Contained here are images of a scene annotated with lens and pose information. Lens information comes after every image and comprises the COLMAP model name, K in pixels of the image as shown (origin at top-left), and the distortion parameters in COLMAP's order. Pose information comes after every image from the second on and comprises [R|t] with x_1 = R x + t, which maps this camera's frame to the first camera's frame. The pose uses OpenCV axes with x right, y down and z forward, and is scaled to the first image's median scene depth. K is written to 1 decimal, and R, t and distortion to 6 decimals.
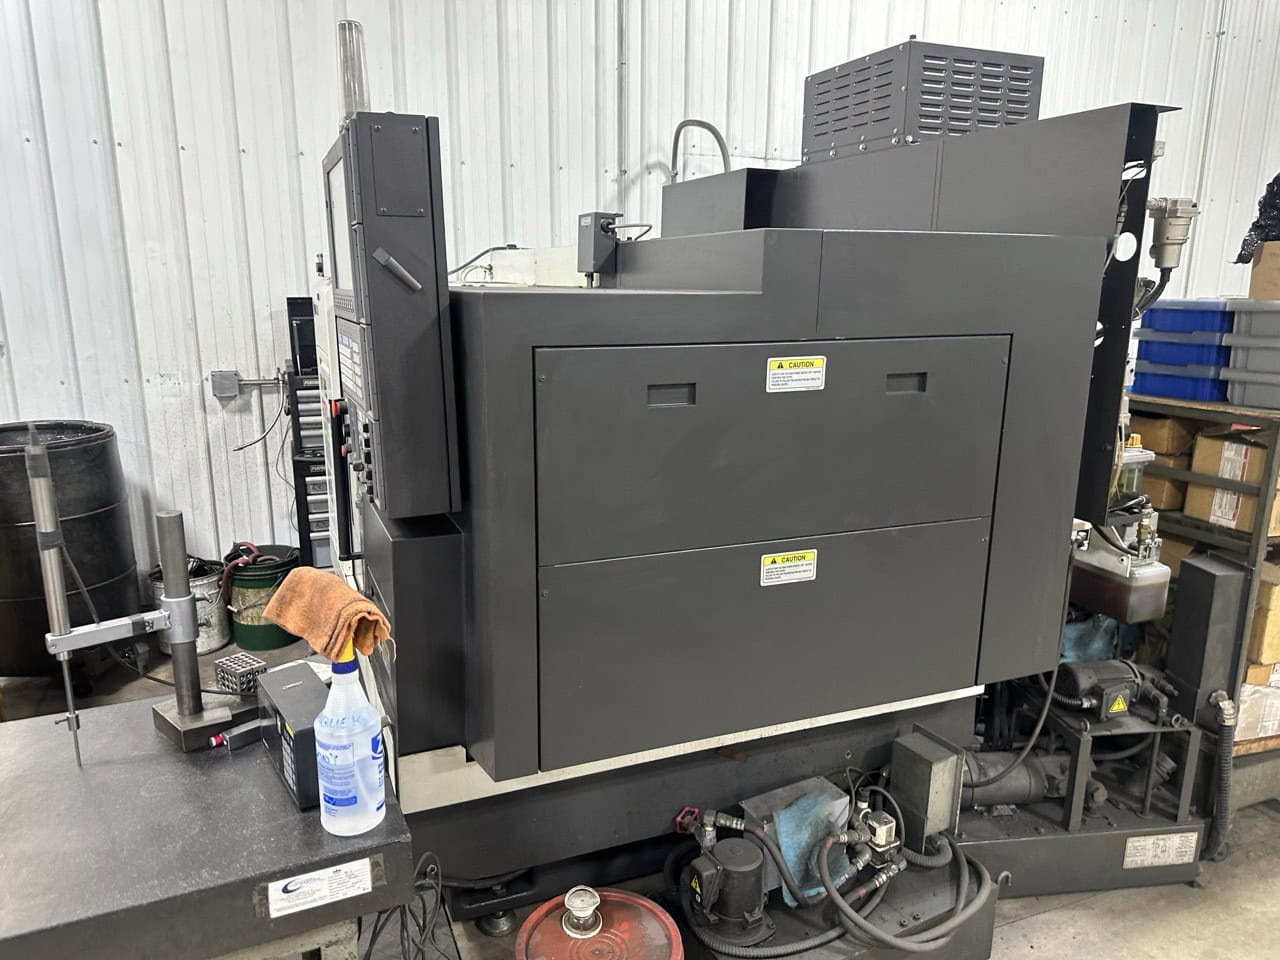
lens RADIAL K [[922.3, 0, 631.5], [0, 922.3, 488.3], [0, 0, 1]] dist [0.027002, -0.036540]
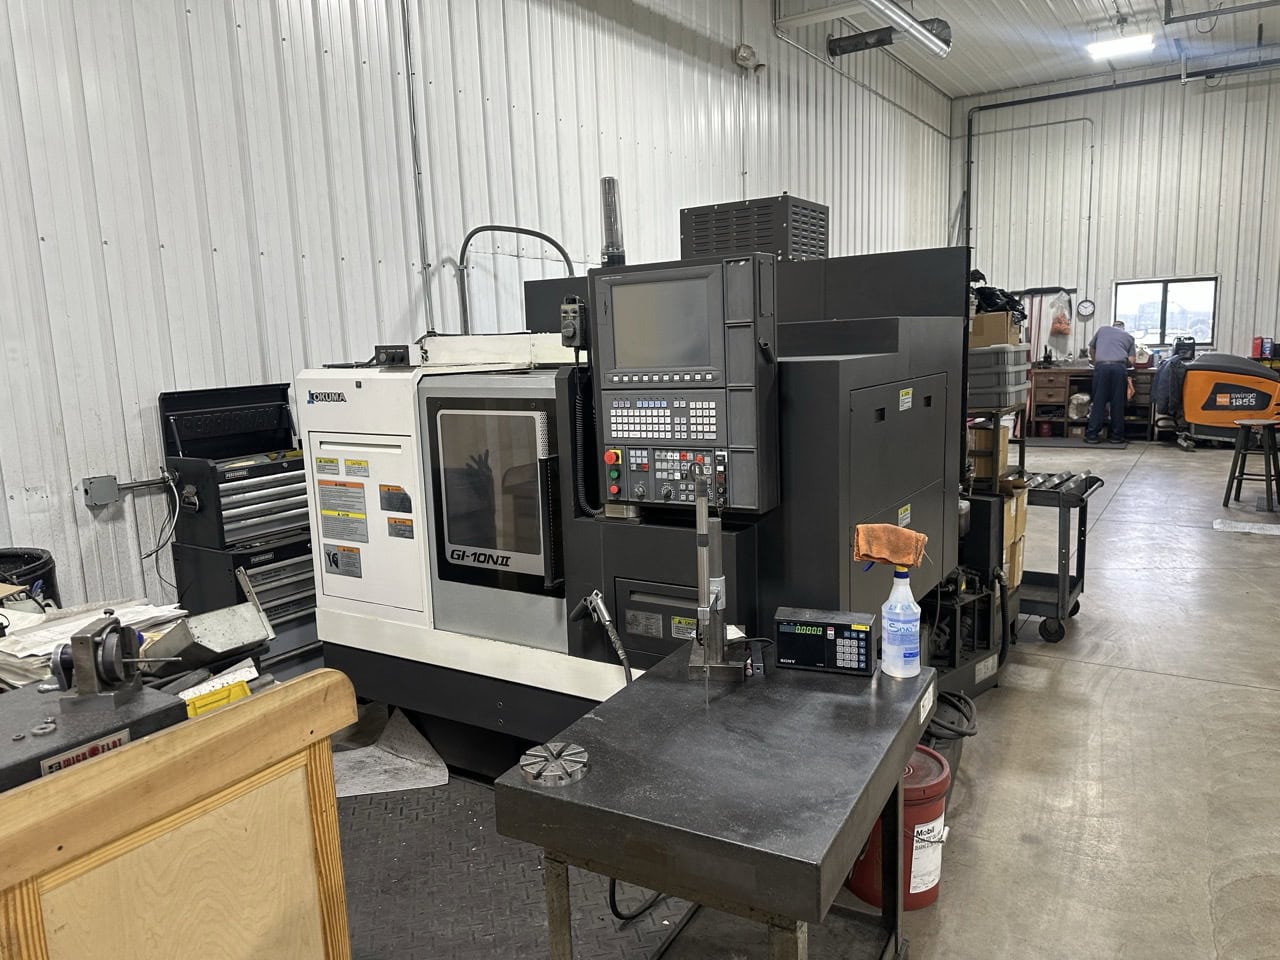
lens RADIAL K [[922.3, 0, 644.7], [0, 922.3, 478.5], [0, 0, 1]] dist [0.027002, -0.036540]
pose [[0.809578, -0.122256, 0.574140, -0.542387], [0.171600, 0.984637, -0.032303, -0.003287], [-0.561370, 0.124674, 0.818120, -0.050164]]
